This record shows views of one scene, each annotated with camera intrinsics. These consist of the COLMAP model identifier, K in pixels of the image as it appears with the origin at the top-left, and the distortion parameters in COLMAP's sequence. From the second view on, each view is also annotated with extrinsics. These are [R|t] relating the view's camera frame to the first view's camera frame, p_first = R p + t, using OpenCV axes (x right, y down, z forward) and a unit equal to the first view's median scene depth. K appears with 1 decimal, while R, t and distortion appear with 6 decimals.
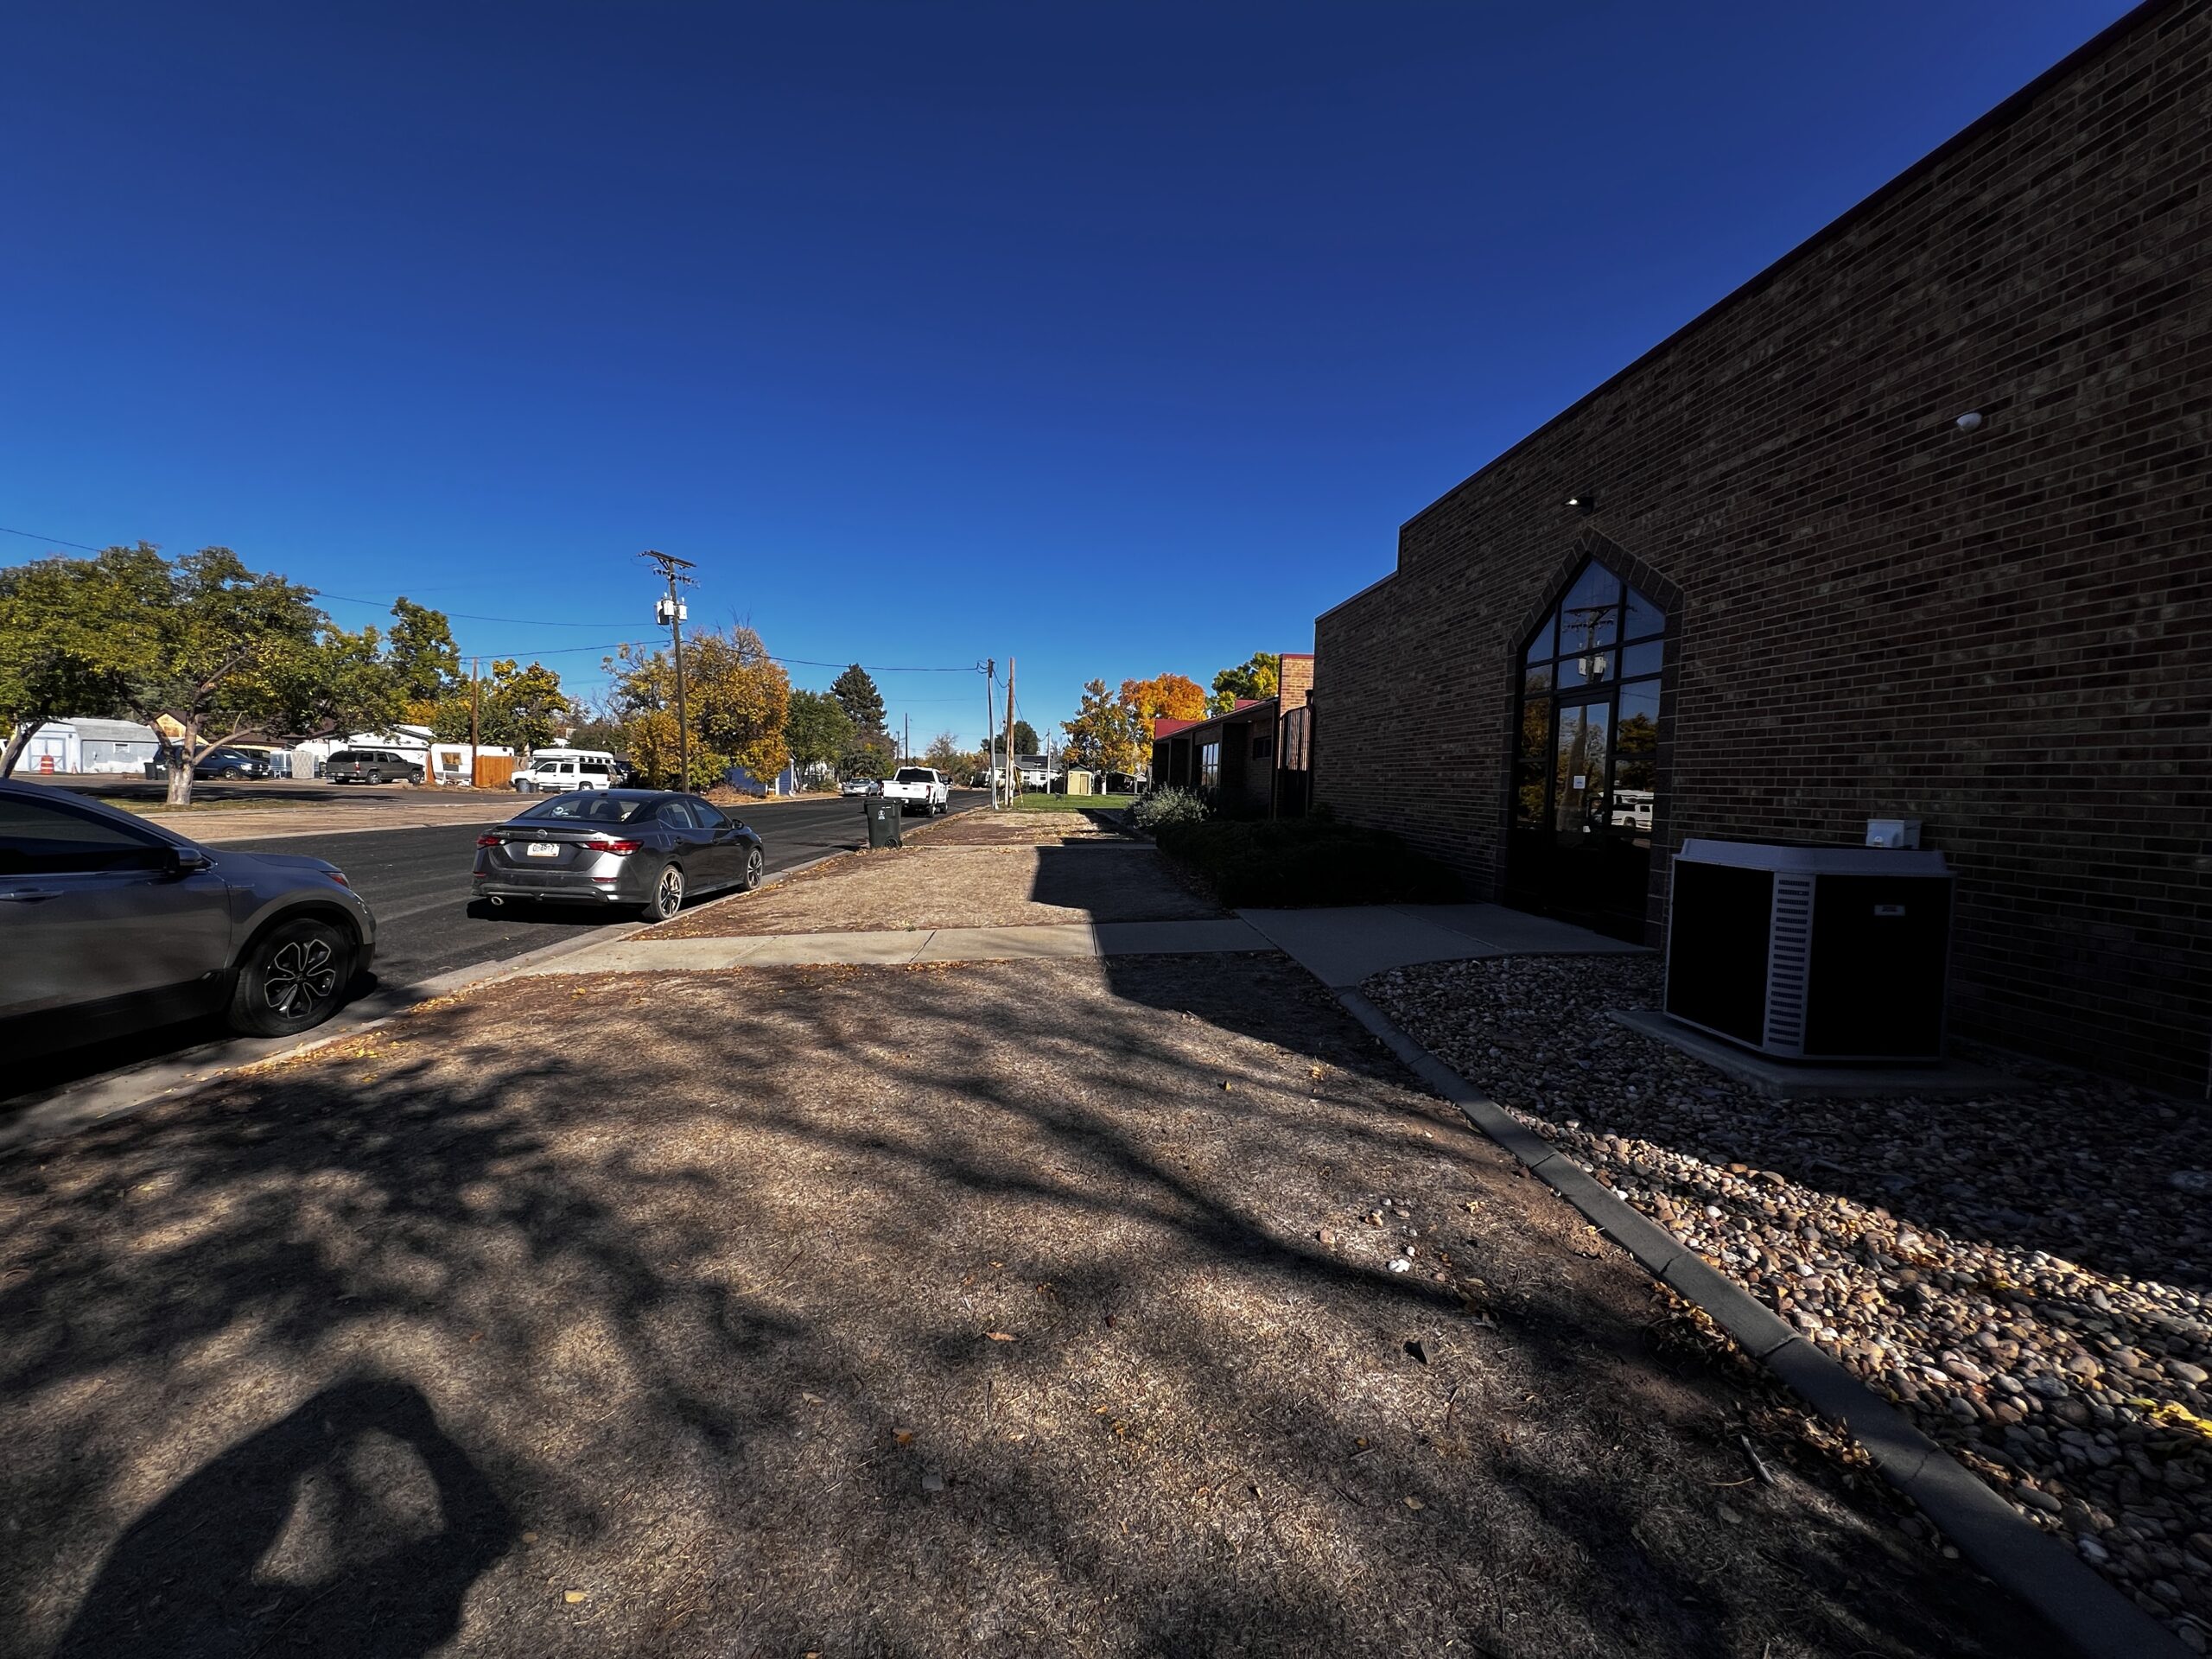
lens RADIAL K [[884.7, 0, 1107.7], [0, 884.7, 825.7], [0, 0, 1]] dist [-0.002224, -0.000140]
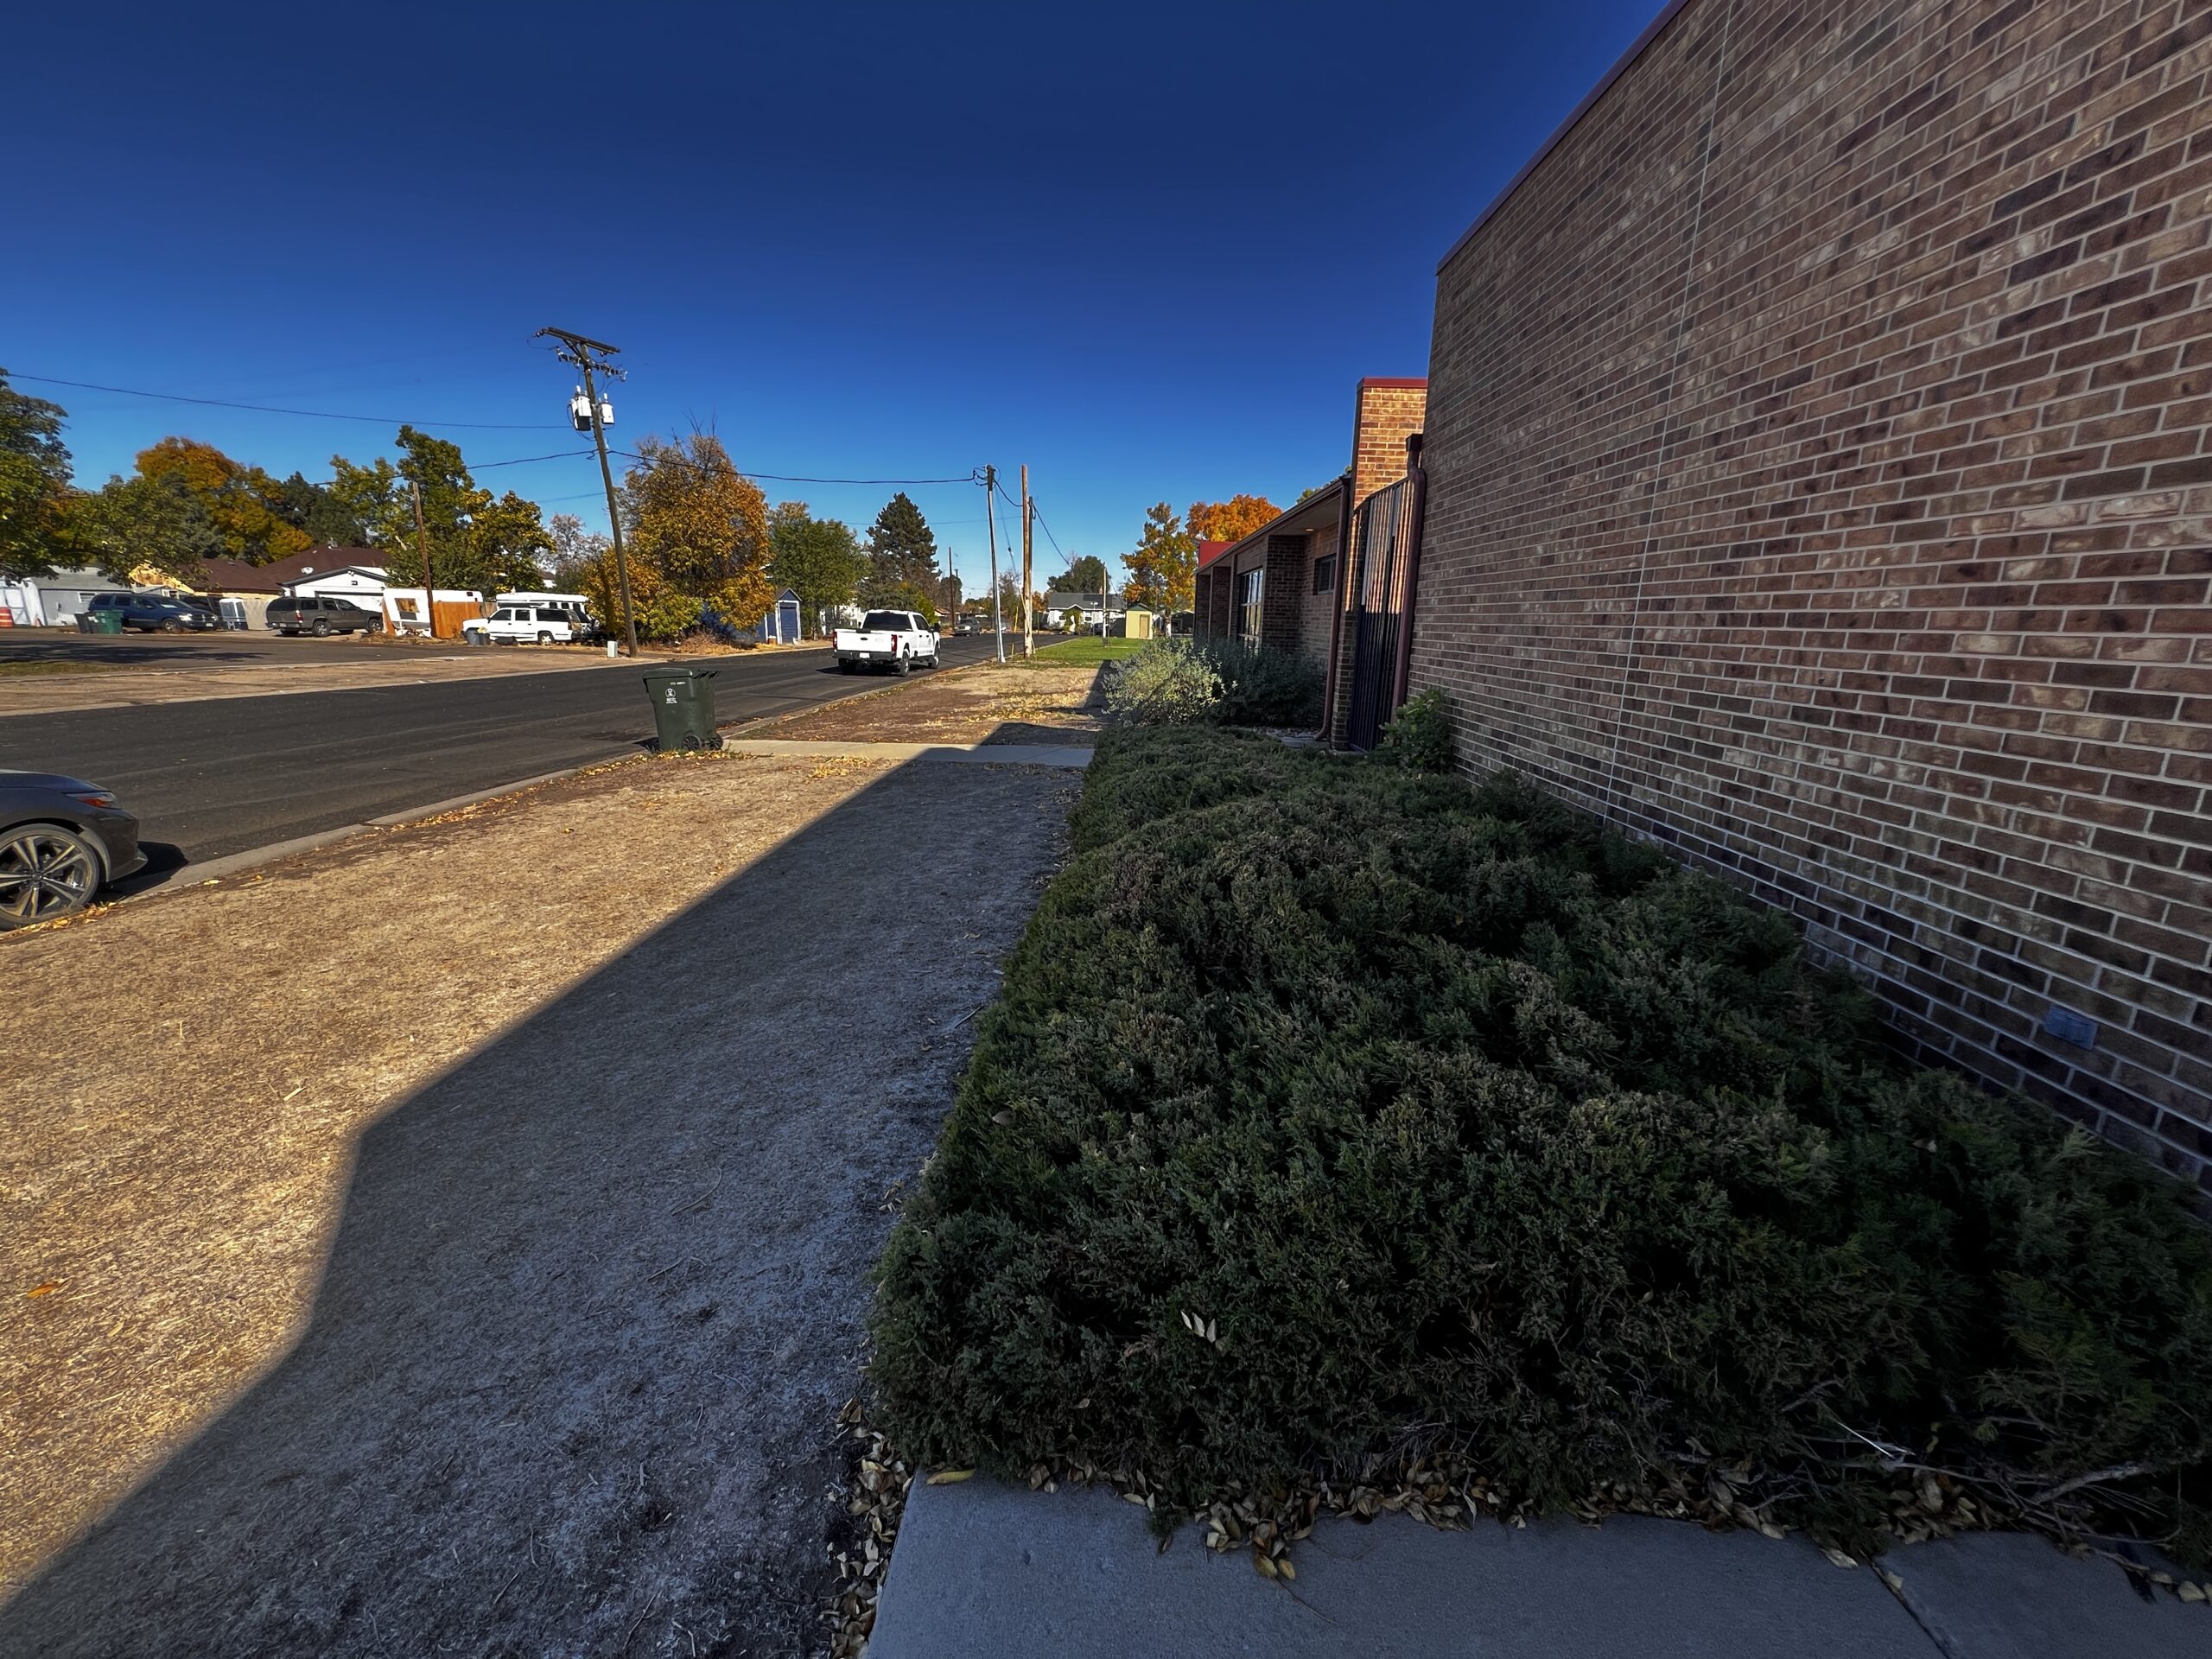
lens RADIAL K [[884.7, 0, 1107.7], [0, 884.7, 825.7], [0, 0, 1]] dist [-0.002224, -0.000140]
pose [[0.995879, 0.011118, -0.090010, 0.038601], [0.004951, 0.984313, 0.176361, -0.012236], [0.090559, -0.176080, 0.980202, 0.171601]]
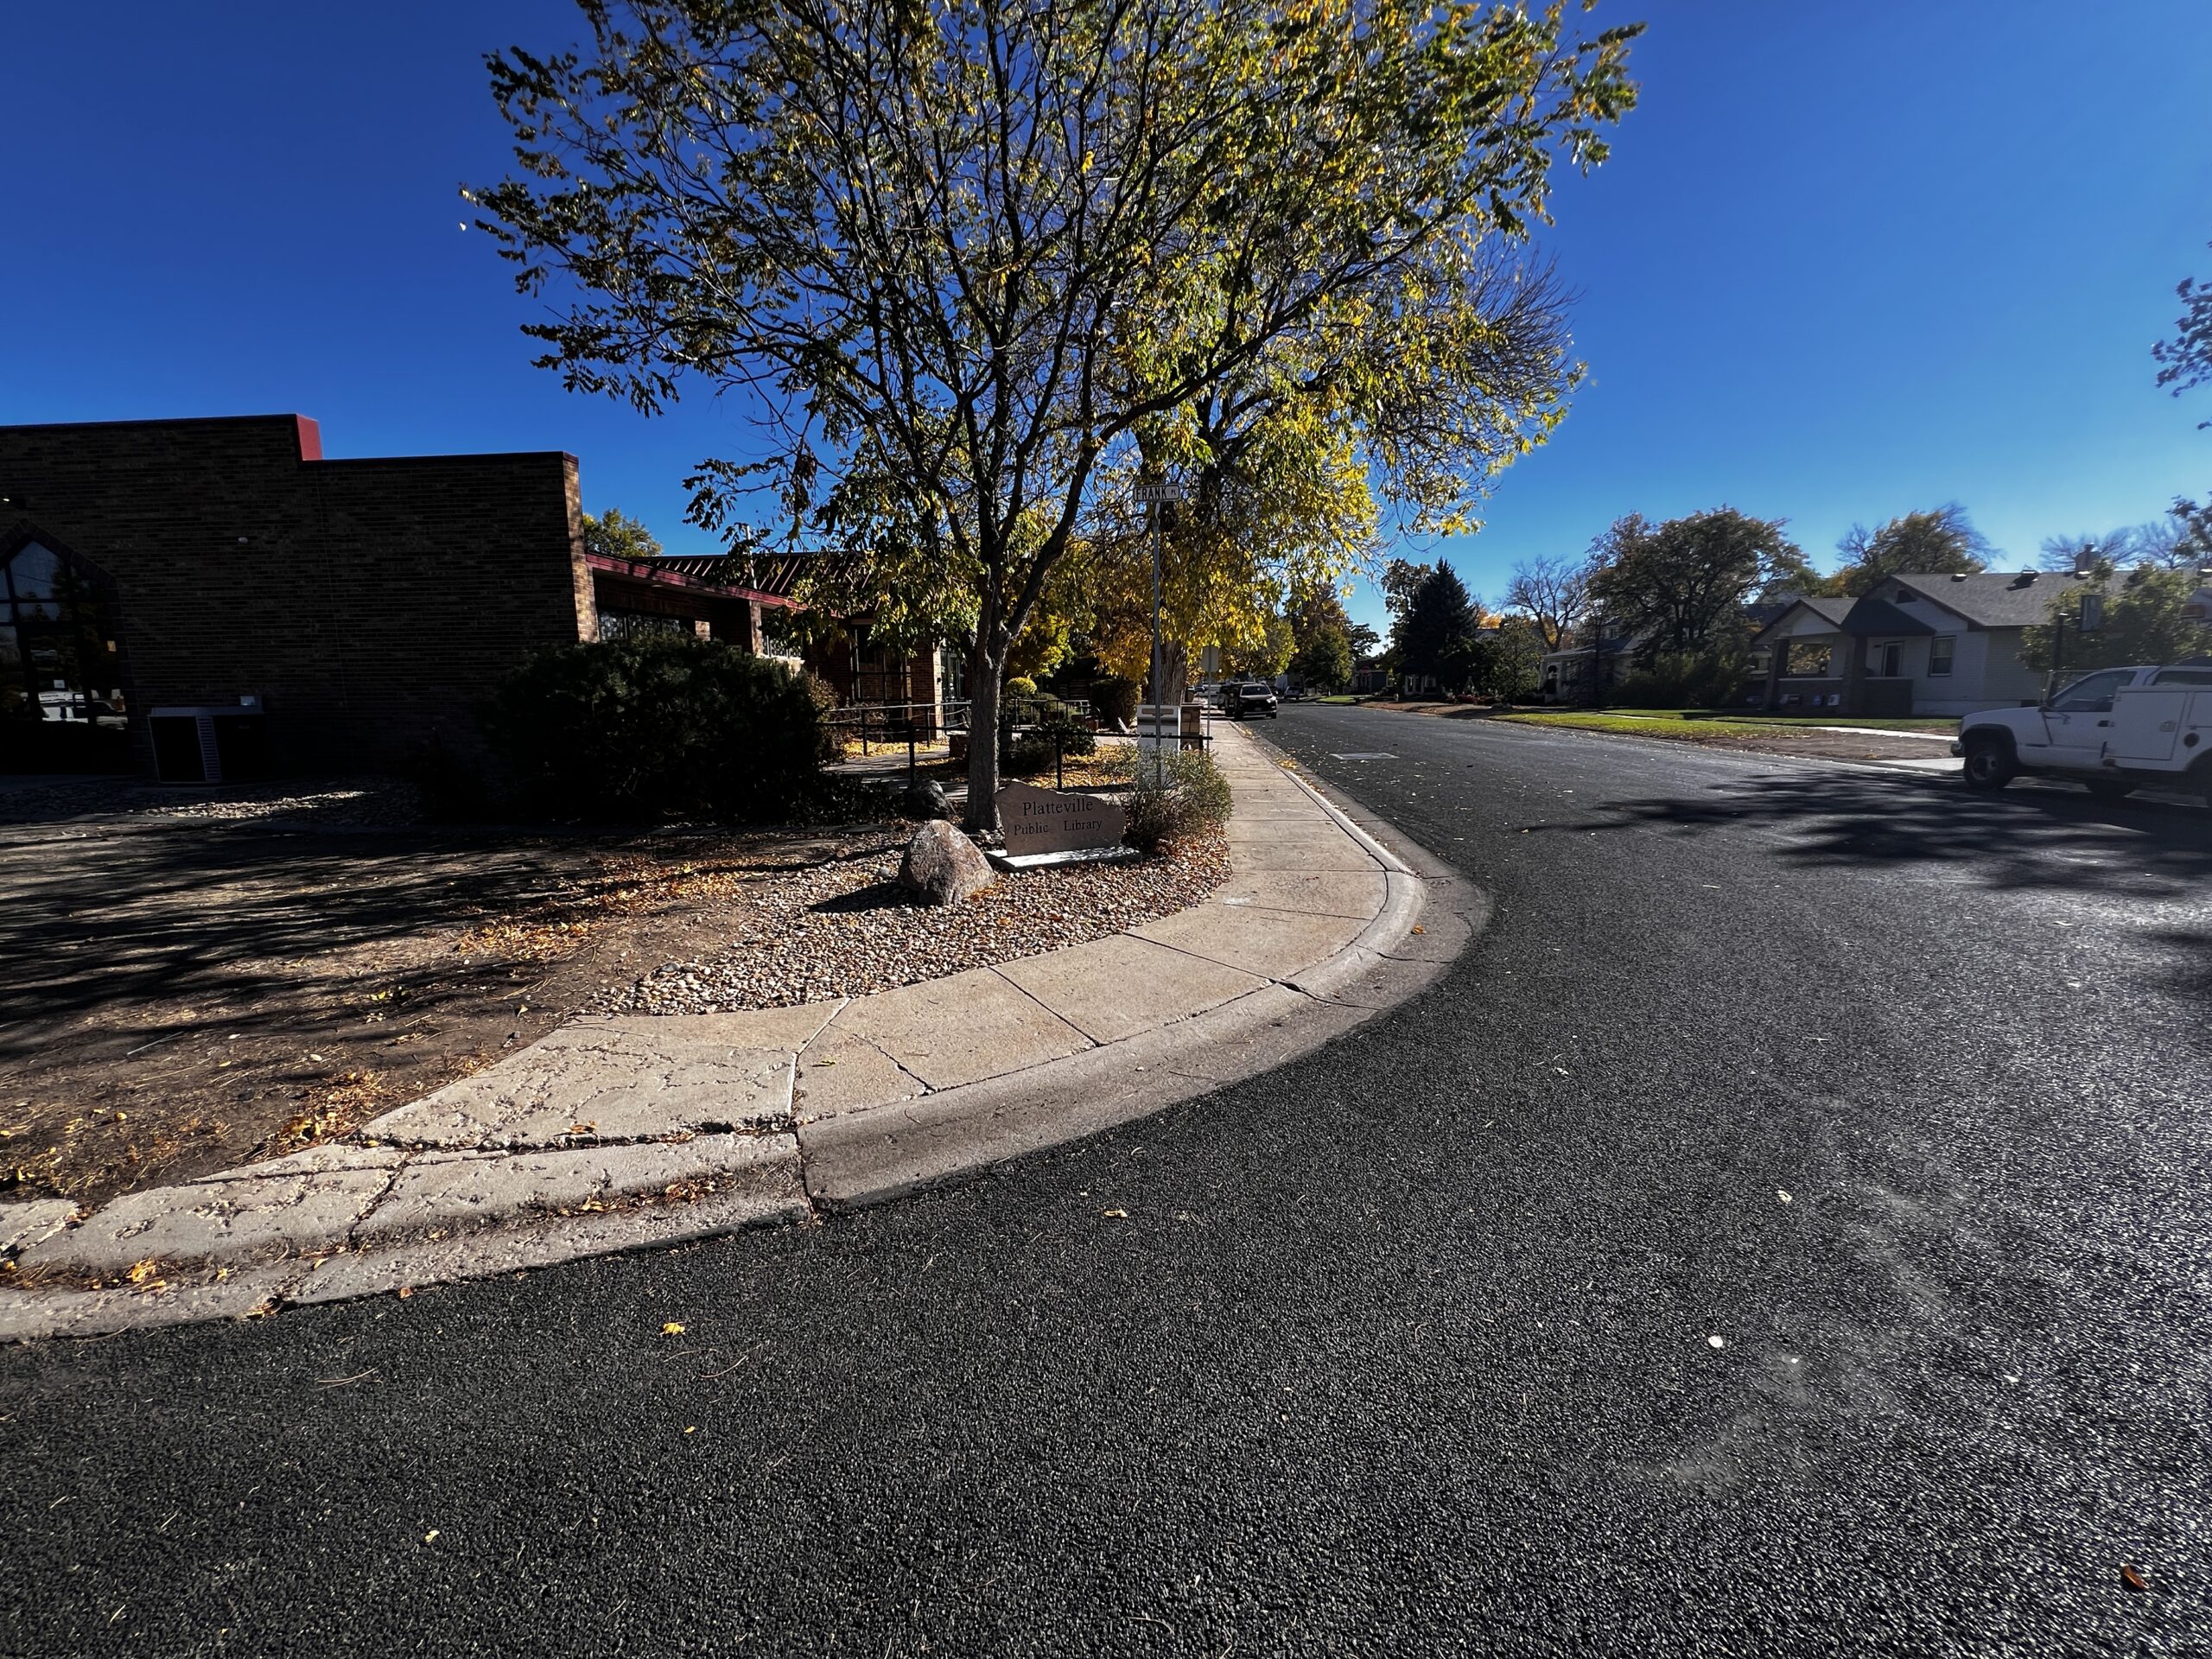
lens RADIAL K [[884.7, 0, 1107.7], [0, 884.7, 825.7], [0, 0, 1]] dist [-0.002224, -0.000140]
pose [[0.157407, -0.183904, 0.970259, -0.128734], [0.064640, 0.982319, 0.175704, 0.007432], [-0.985416, 0.035060, 0.166511, -0.189346]]
